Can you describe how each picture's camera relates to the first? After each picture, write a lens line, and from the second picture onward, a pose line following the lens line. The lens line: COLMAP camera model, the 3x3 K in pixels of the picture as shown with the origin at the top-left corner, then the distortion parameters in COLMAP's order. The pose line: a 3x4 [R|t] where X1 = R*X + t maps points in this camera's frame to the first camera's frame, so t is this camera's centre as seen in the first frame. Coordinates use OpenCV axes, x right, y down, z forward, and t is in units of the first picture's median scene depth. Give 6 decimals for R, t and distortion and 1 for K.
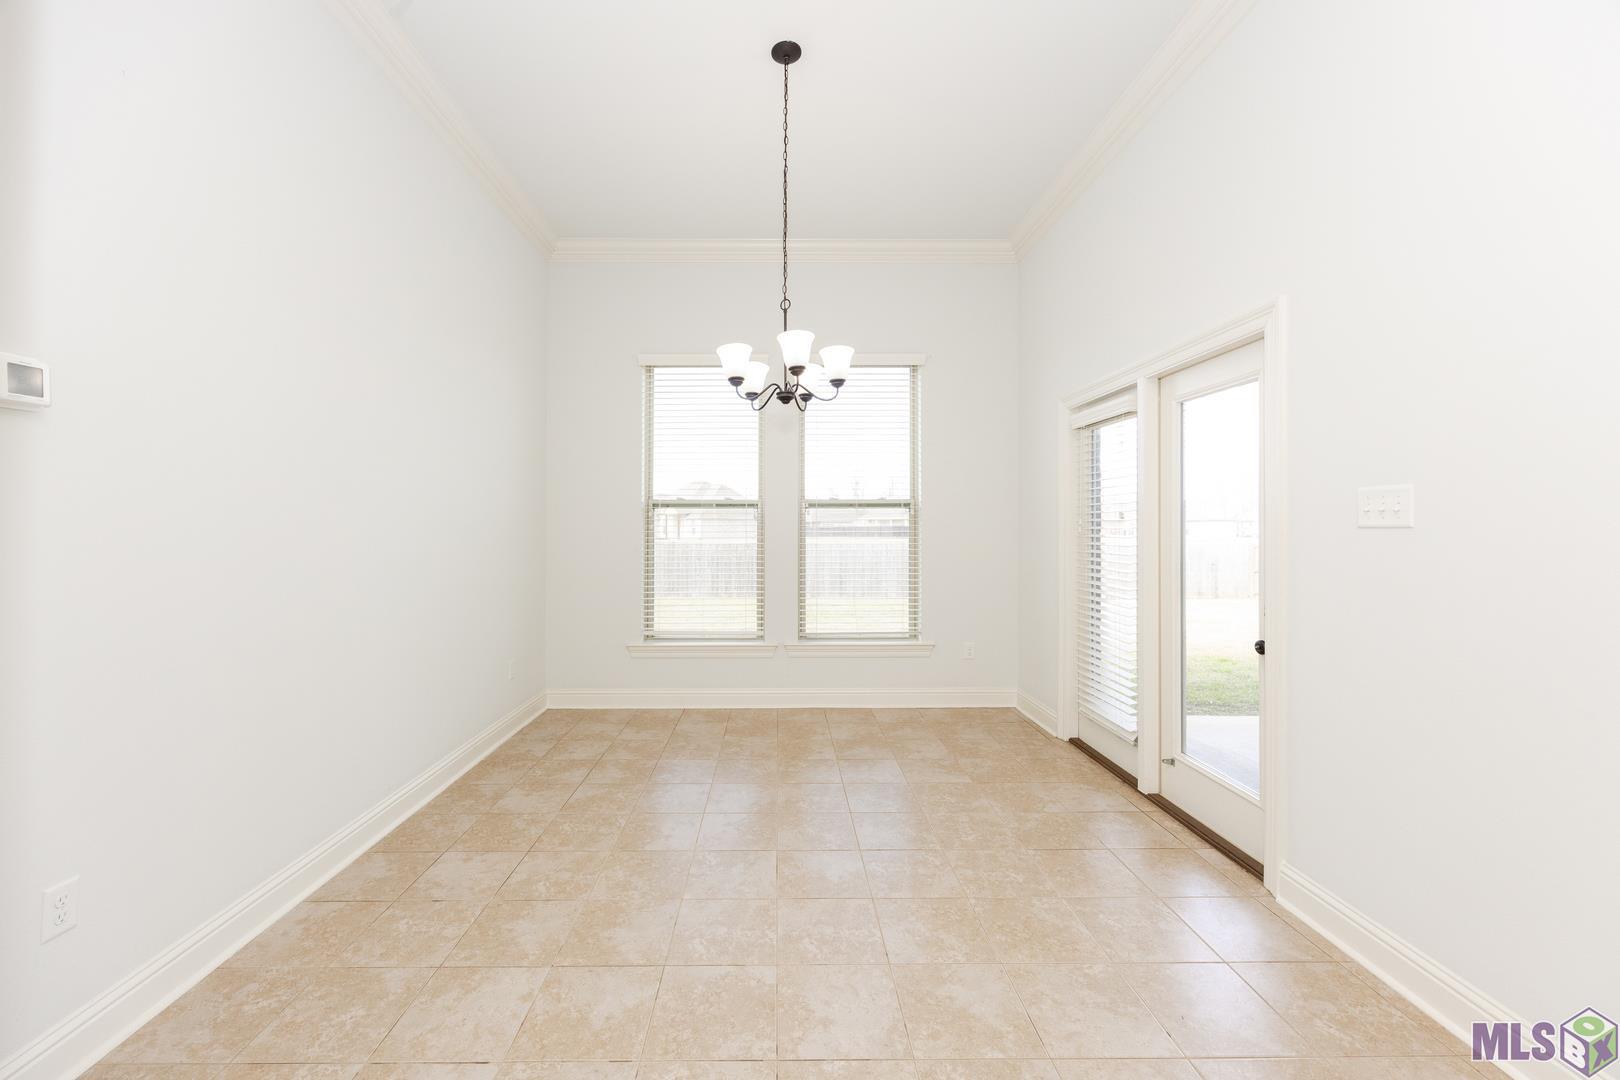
lens RADIAL K [[623.7, 0, 824.5], [0, 623.7, 534.3], [0, 0, 1]] dist [-0.002804, -0.000008]
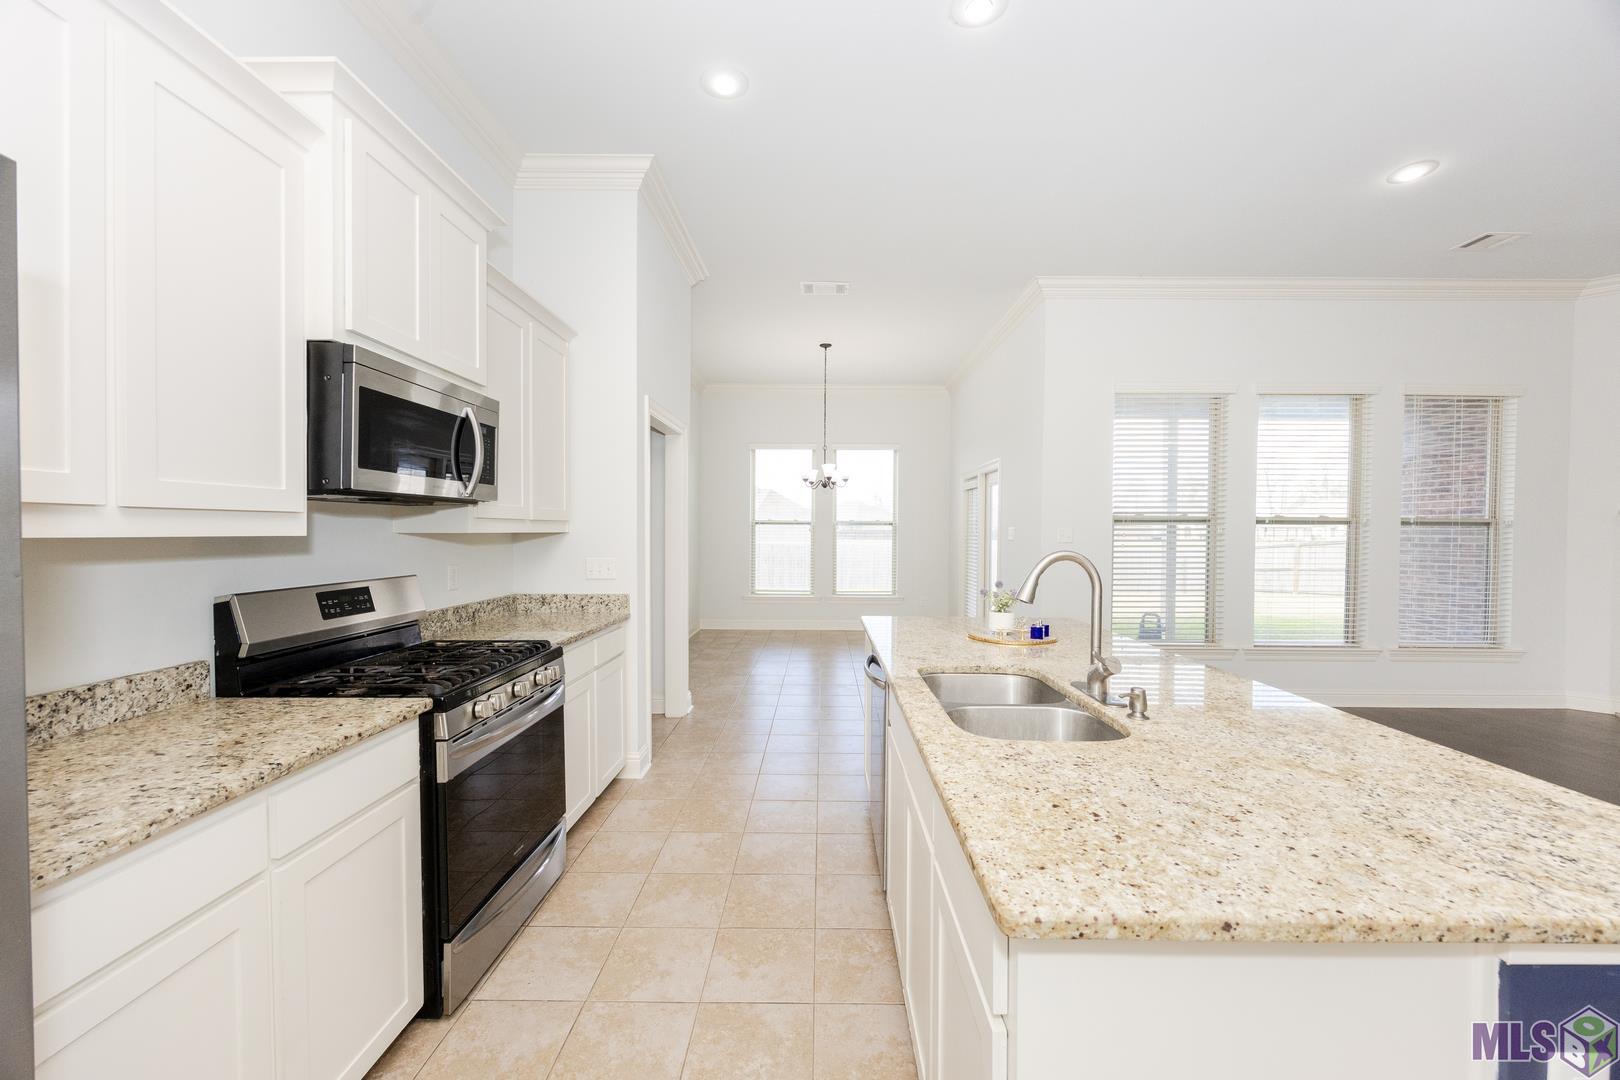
lens RADIAL K [[623.7, 0, 824.5], [0, 623.7, 534.3], [0, 0, 1]] dist [-0.002804, -0.000008]
pose [[0.997537, 0.004366, -0.070003, 0.071824], [-0.004175, 0.999987, 0.002865, -0.020937], [0.070015, -0.002566, 0.997543, -0.958849]]
